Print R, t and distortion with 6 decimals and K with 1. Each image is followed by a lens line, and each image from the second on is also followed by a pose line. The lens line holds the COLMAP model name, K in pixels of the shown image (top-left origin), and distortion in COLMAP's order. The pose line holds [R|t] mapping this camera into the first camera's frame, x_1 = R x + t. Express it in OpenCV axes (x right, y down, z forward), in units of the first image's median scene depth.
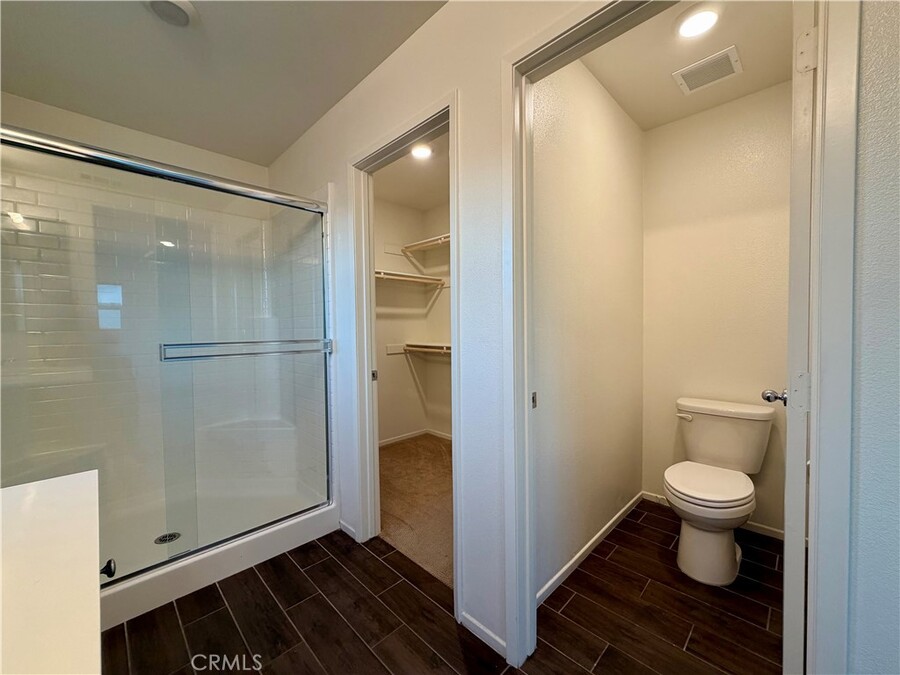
lens RADIAL K [[359.2, 0, 452.3], [0, 359.2, 337.7], [0, 0, 1]] dist [-0.005220, 0.000269]
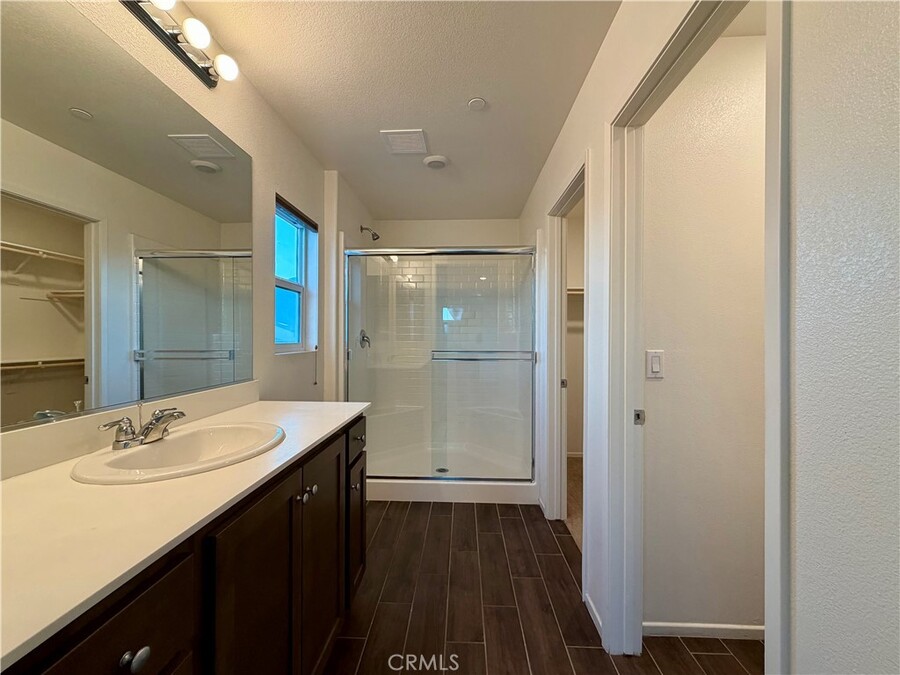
lens RADIAL K [[359.2, 0, 447.3], [0, 359.2, 341.1], [0, 0, 1]] dist [-0.005220, 0.000269]
pose [[0.674230, 0.020893, -0.738226, 0.417277], [-0.035157, 0.999374, -0.003825, -0.018165], [0.737684, 0.028533, 0.674542, -0.096530]]
